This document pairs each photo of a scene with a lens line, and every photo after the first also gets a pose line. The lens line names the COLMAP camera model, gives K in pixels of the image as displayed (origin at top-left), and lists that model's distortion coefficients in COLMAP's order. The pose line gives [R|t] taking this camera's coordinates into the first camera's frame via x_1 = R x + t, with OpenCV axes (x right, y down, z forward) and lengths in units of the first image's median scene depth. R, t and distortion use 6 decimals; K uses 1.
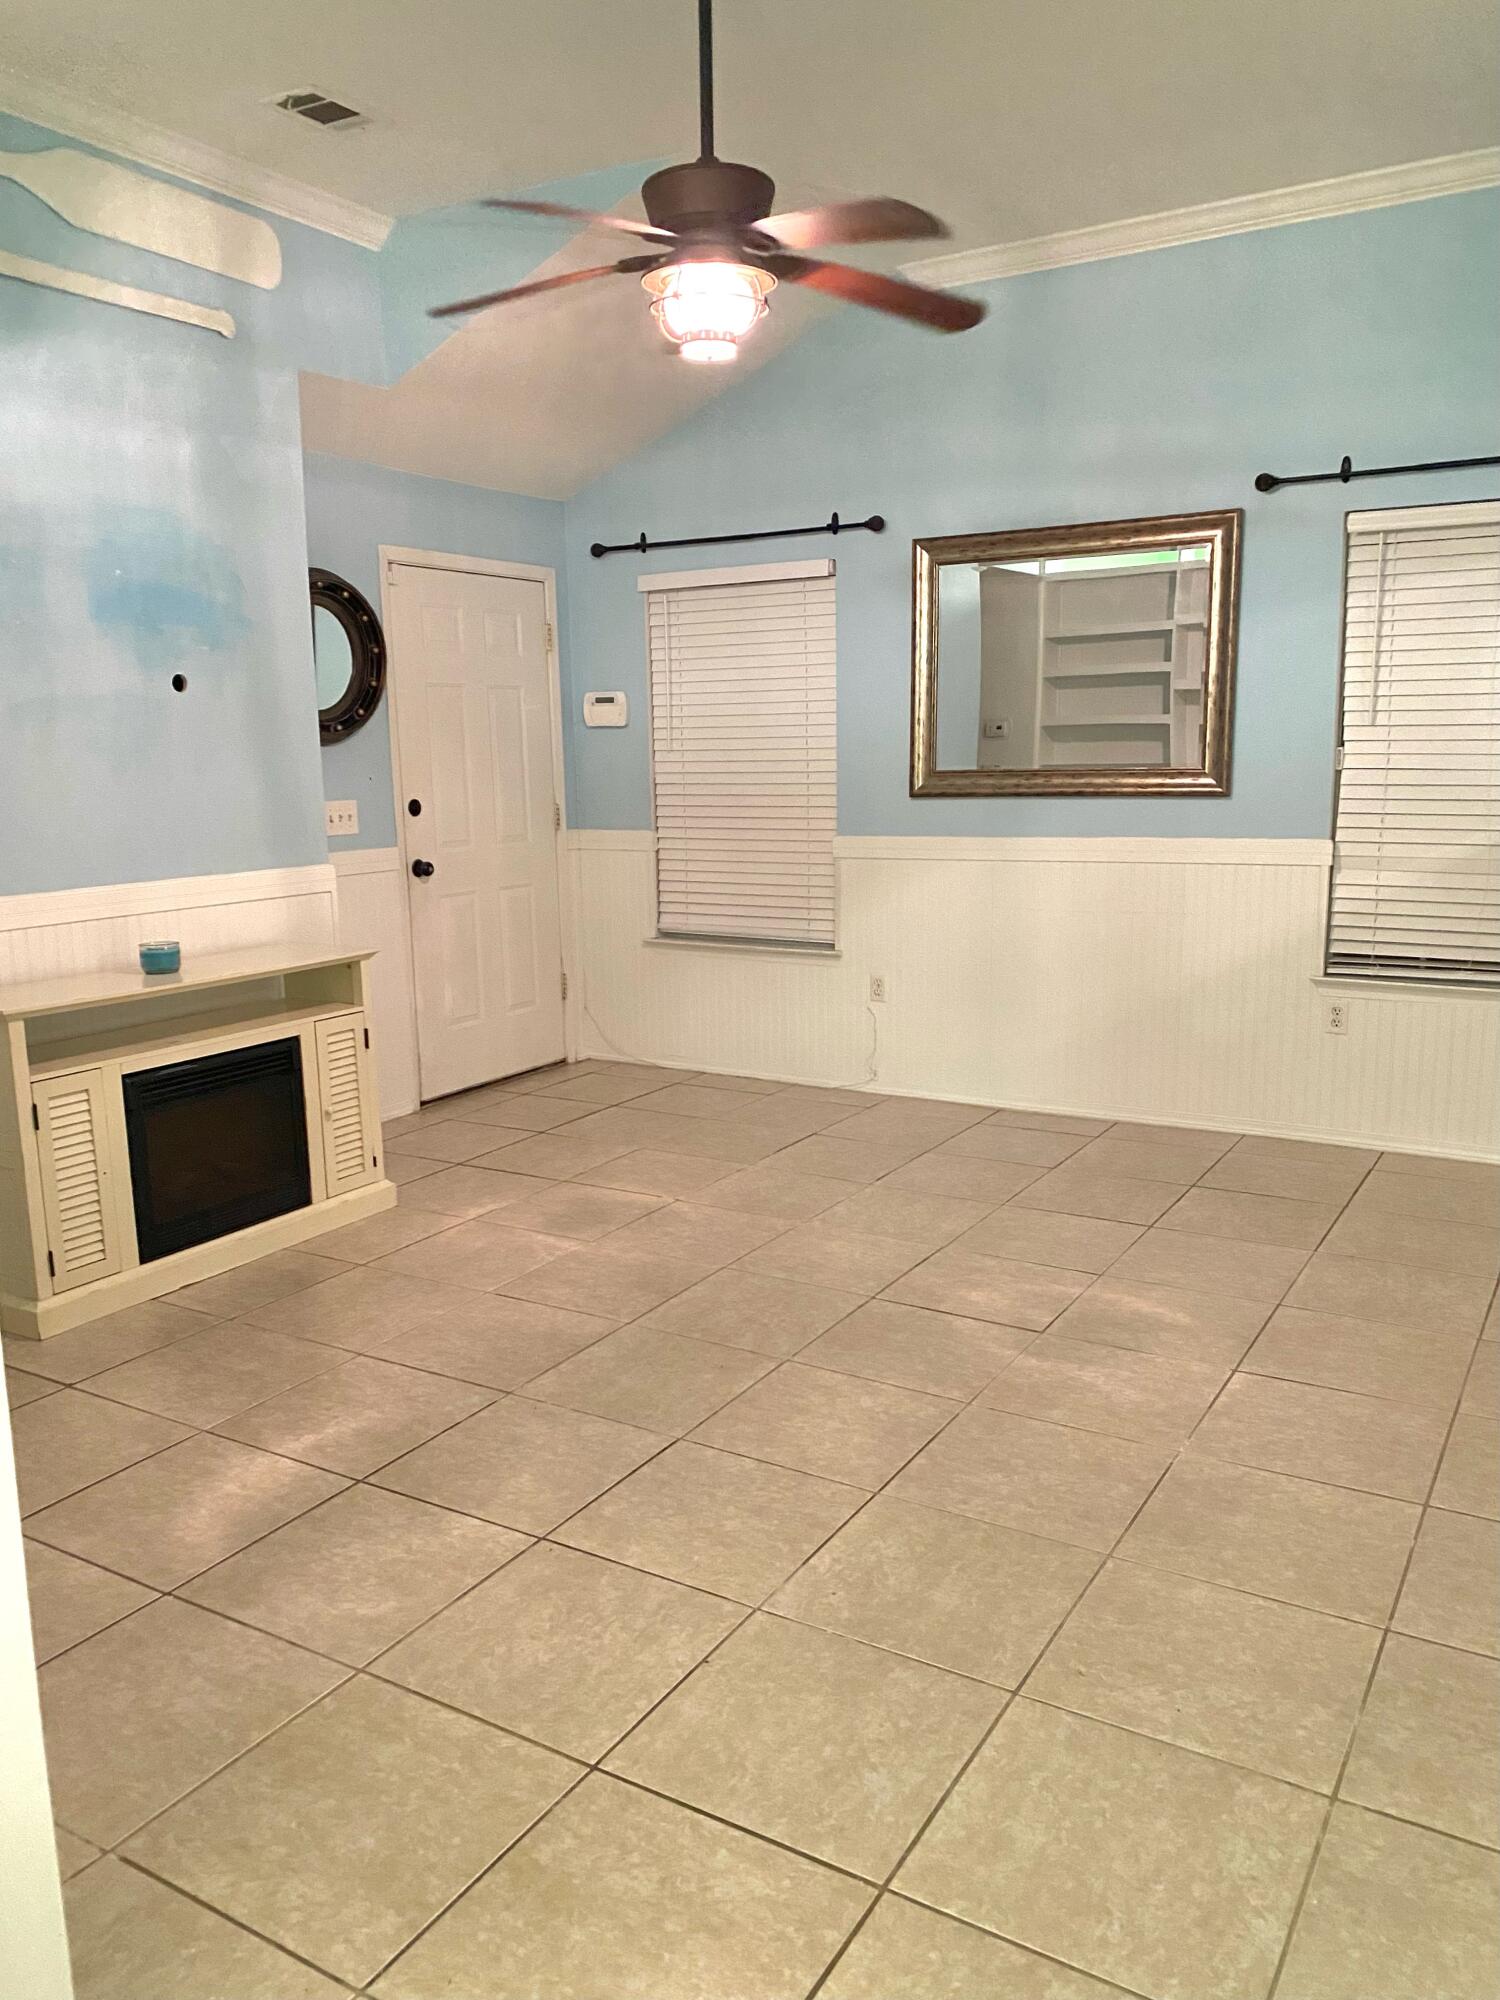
lens RADIAL K [[1504.0, 0, 745.1], [0, 1504.0, 1007.9], [0, 0, 1]] dist [0.042600, -0.039085]
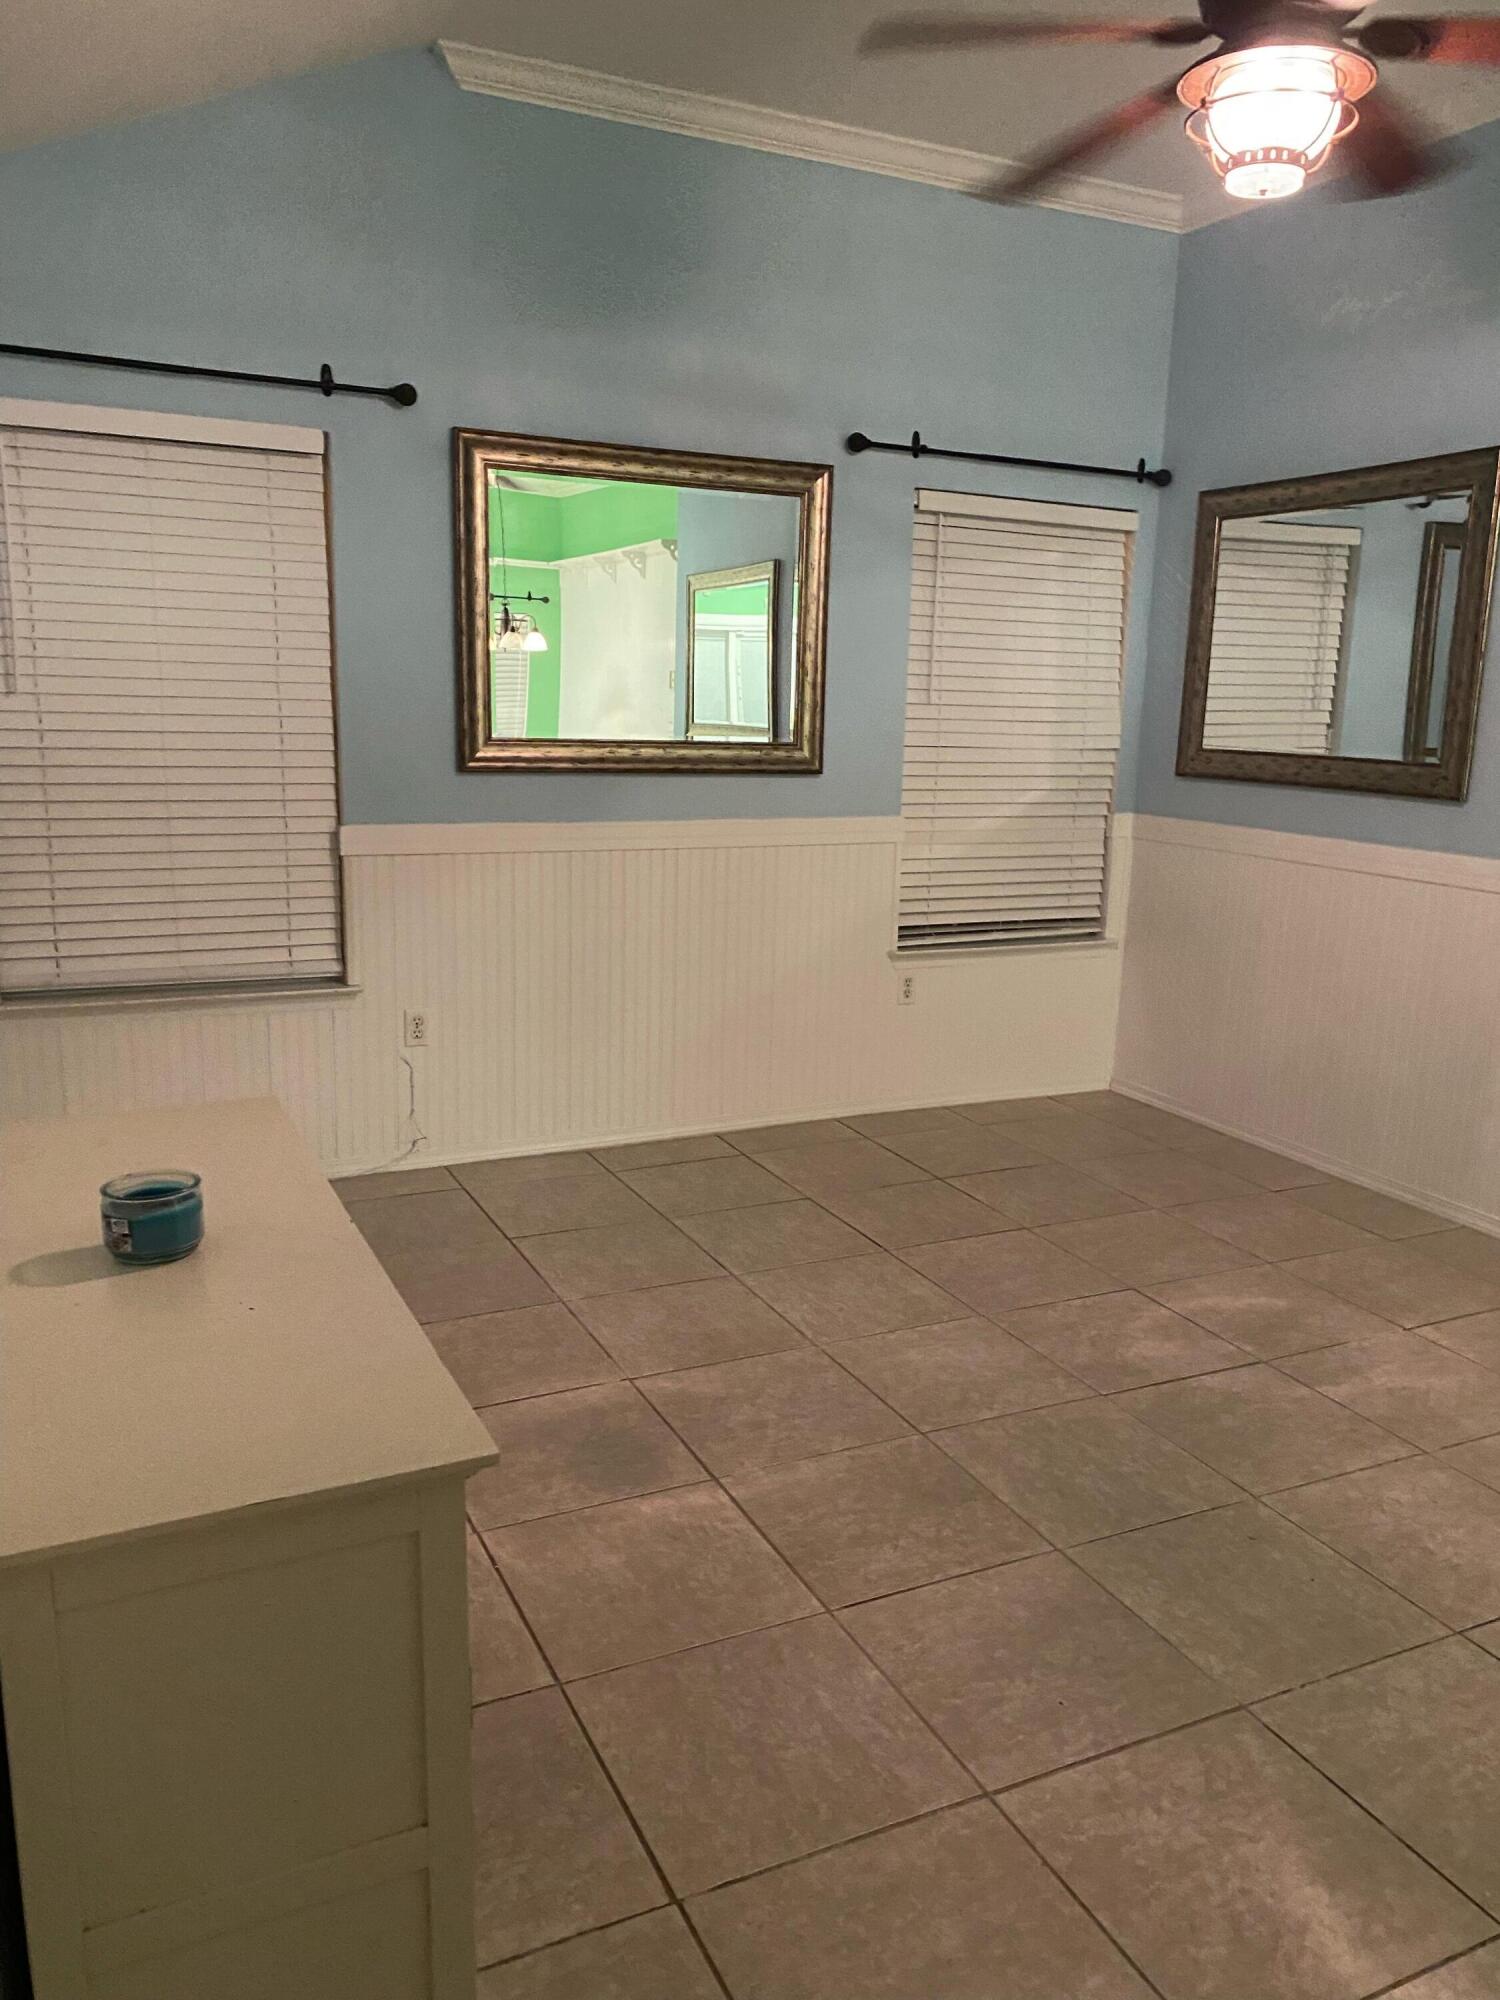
lens RADIAL K [[1504.0, 0, 775.1], [0, 1504.0, 1013.6], [0, 0, 1]] dist [0.042600, -0.039085]
pose [[0.542562, -0.147130, 0.827030, -0.652962], [0.110677, 0.988479, 0.103244, -0.118731], [-0.832693, 0.035517, 0.552595, 0.657373]]
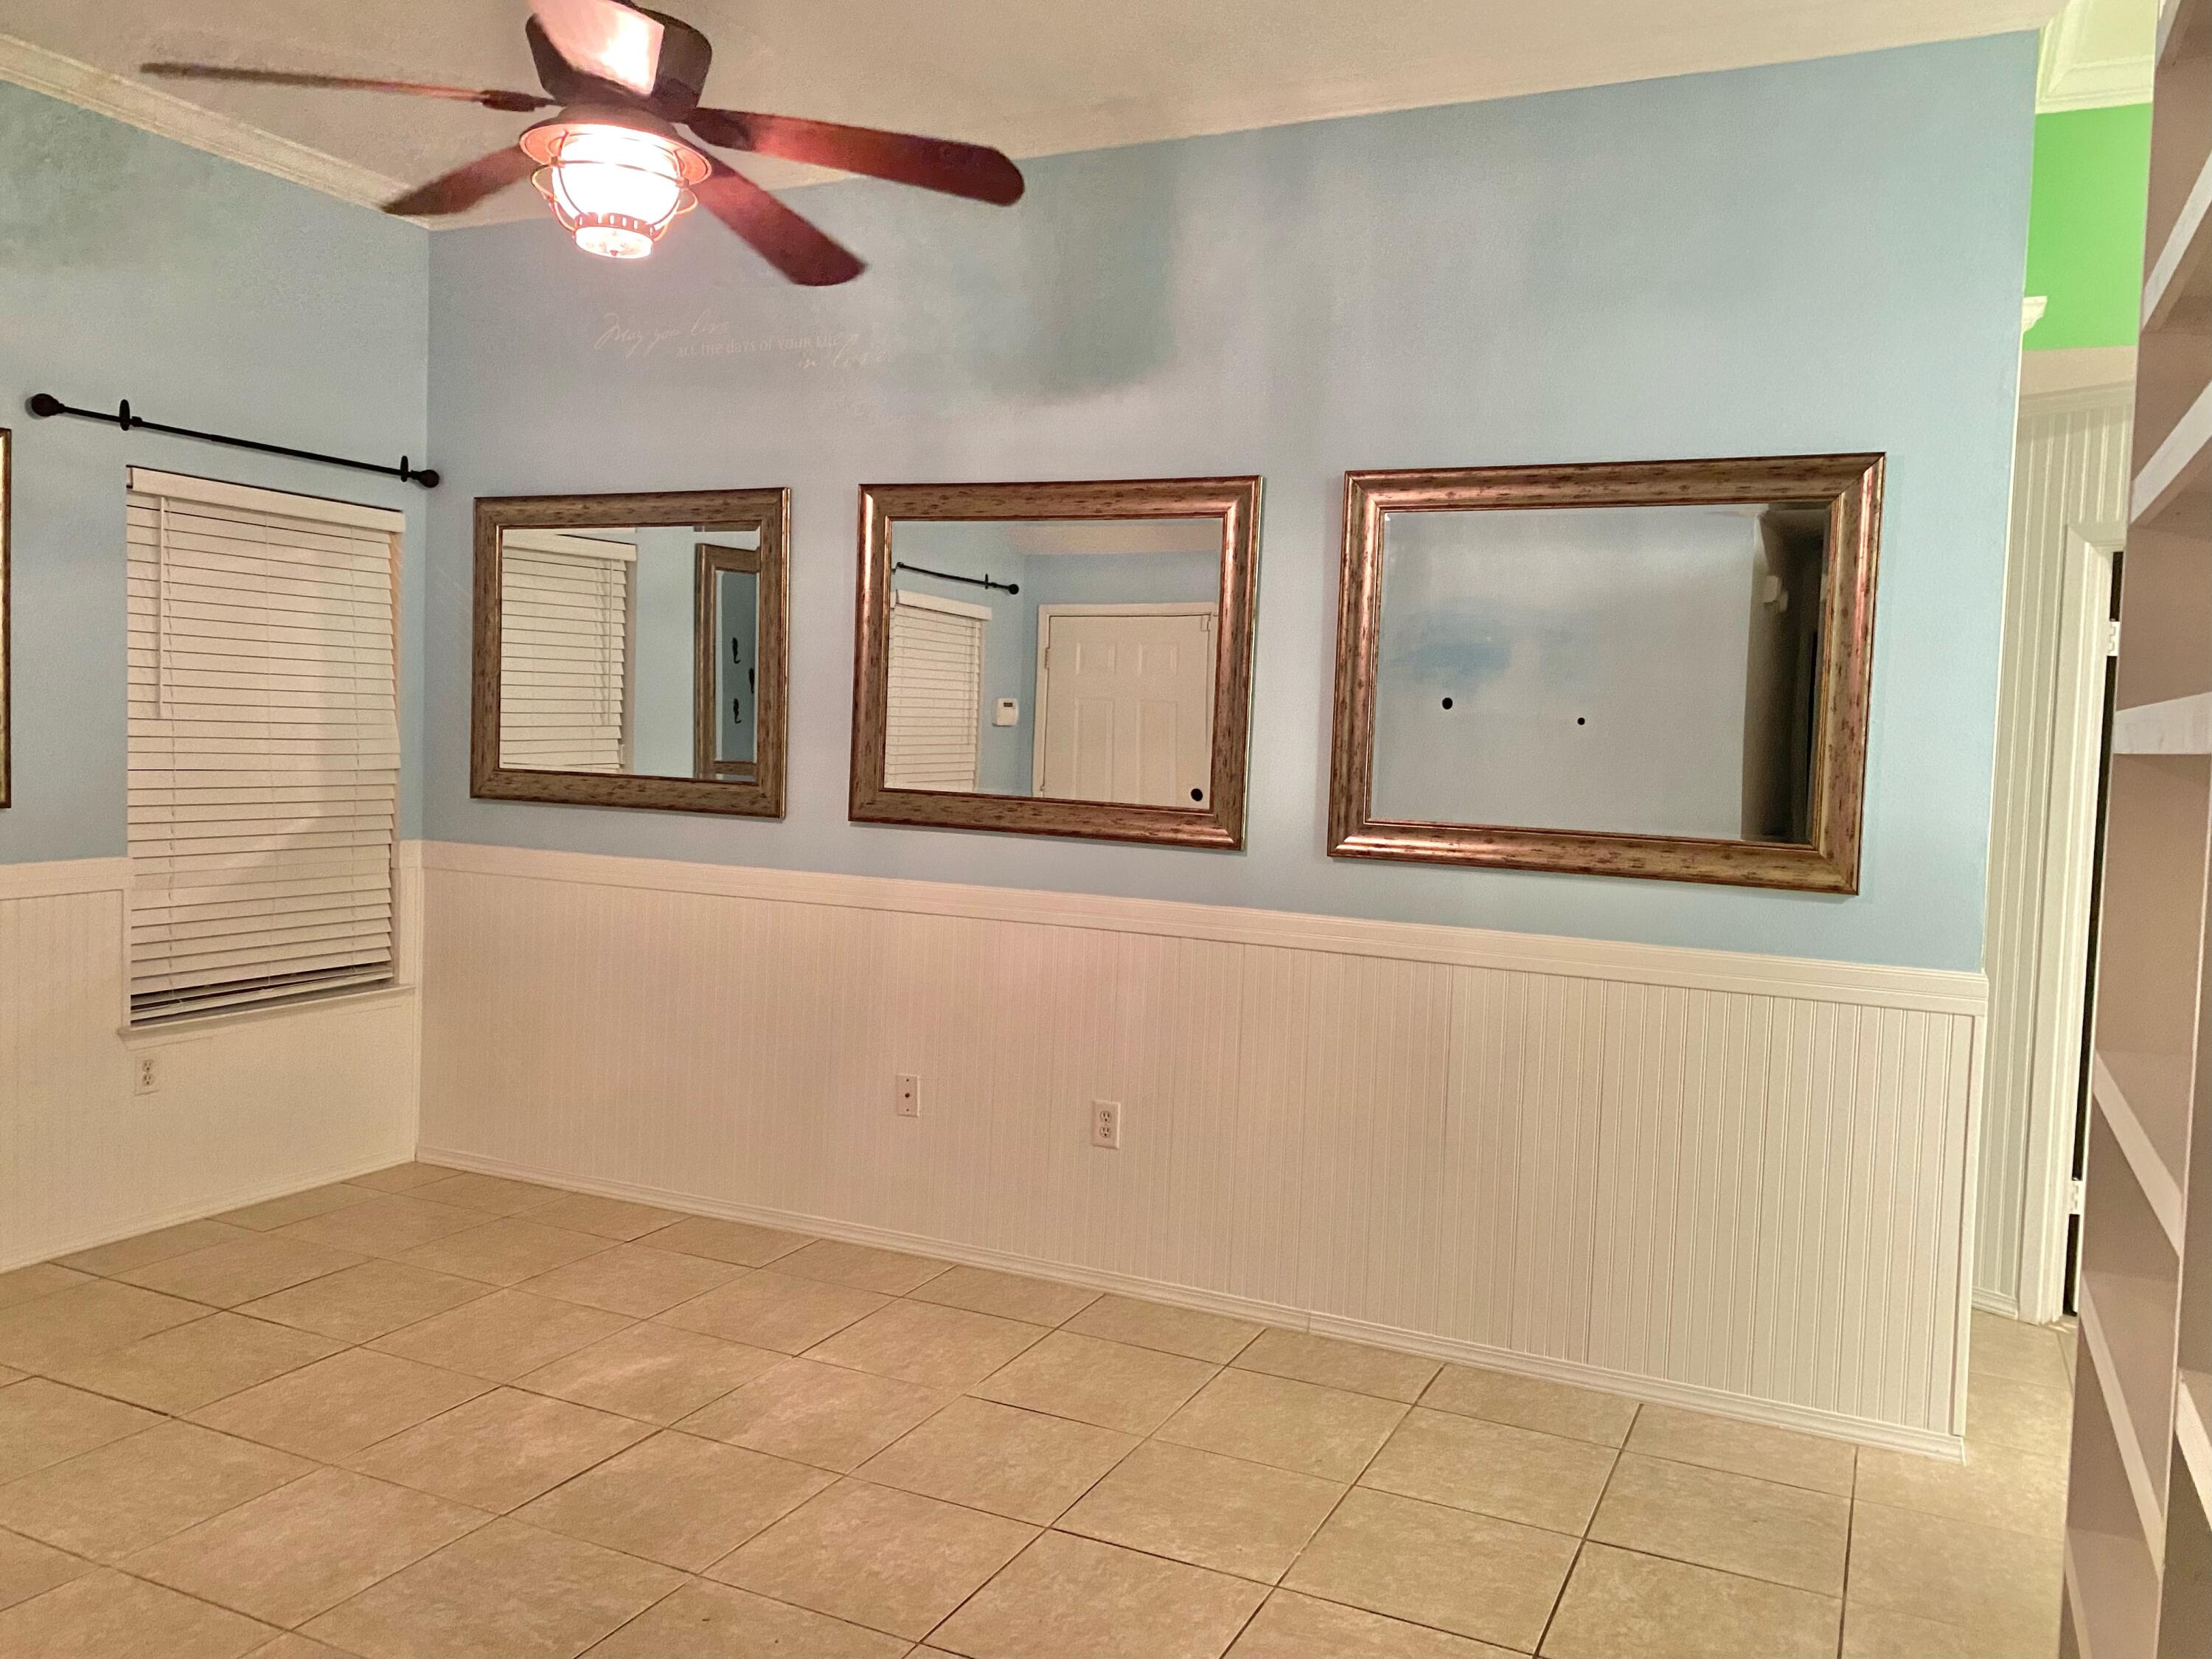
lens RADIAL K [[1663.4, 0, 1113.6], [0, 1663.4, 802.1], [0, 0, 1]] dist [0.042600, -0.039085]
pose [[-0.094839, -0.034964, 0.994878, -0.705860], [0.142571, 0.988604, 0.048334, -0.137595], [-0.985230, 0.146425, -0.088774, 0.706875]]
